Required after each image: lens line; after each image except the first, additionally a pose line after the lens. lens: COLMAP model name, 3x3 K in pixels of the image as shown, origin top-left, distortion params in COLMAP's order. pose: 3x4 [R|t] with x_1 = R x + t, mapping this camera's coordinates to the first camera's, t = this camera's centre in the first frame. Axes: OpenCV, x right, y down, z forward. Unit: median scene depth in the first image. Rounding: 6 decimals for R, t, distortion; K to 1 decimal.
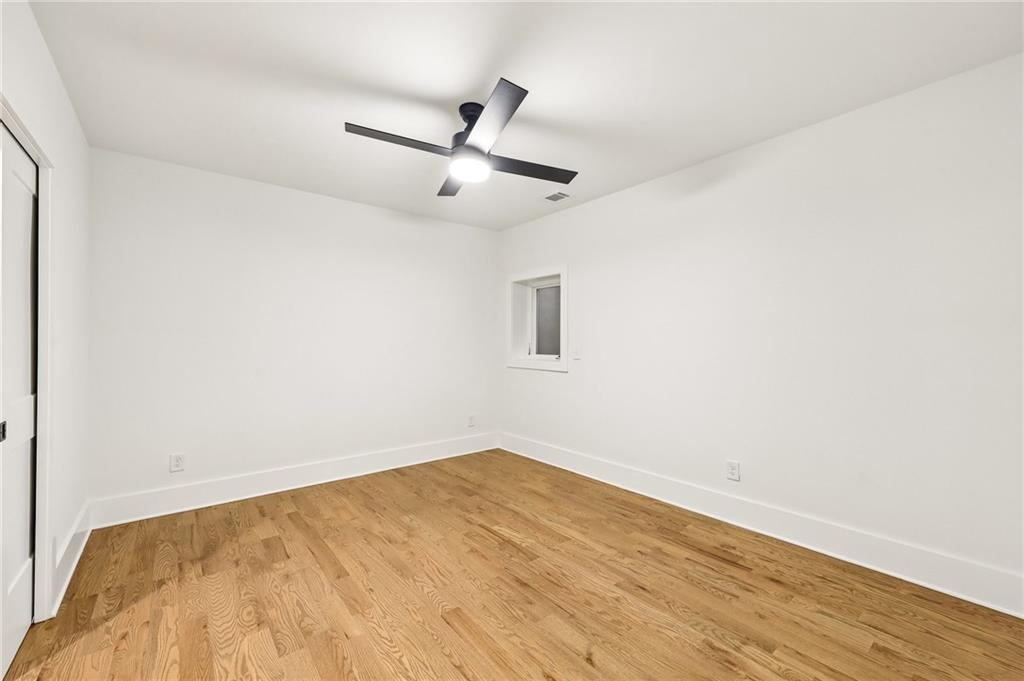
lens RADIAL K [[420.0, 0, 513.7], [0, 420.0, 342.5], [0, 0, 1]] dist [-0.000768, 0.000060]
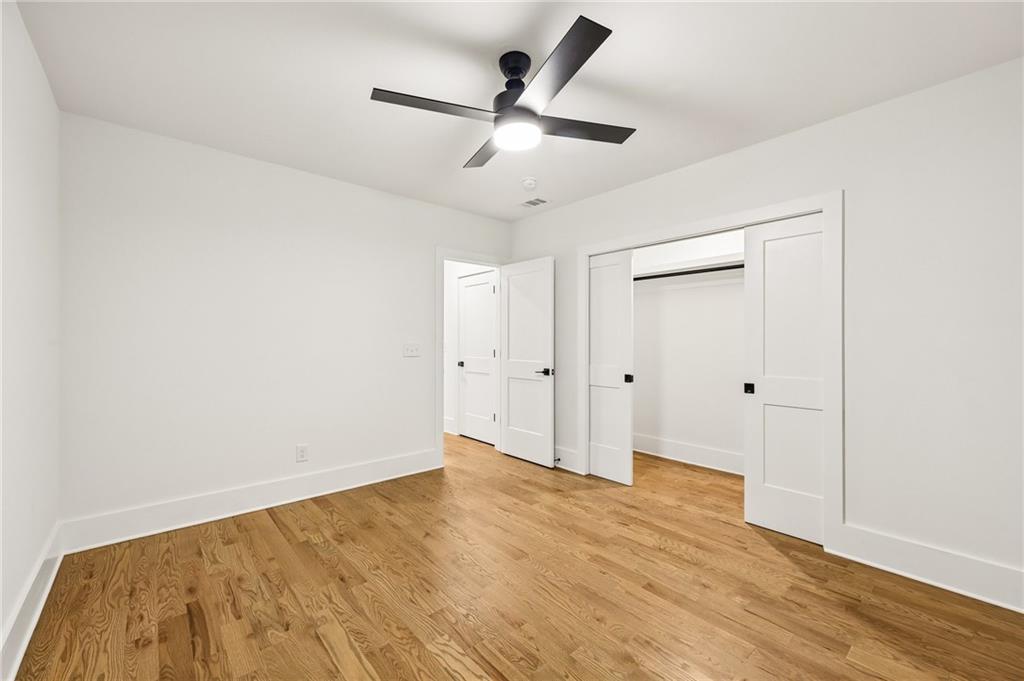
lens RADIAL K [[420.0, 0, 508.0], [0, 420.0, 339.4], [0, 0, 1]] dist [-0.000768, 0.000060]
pose [[-0.999806, -0.000794, -0.019688, -0.076113], [-0.000739, 0.999996, -0.002775, 0.001920], [0.019690, -0.002760, -0.999802, 1.998484]]
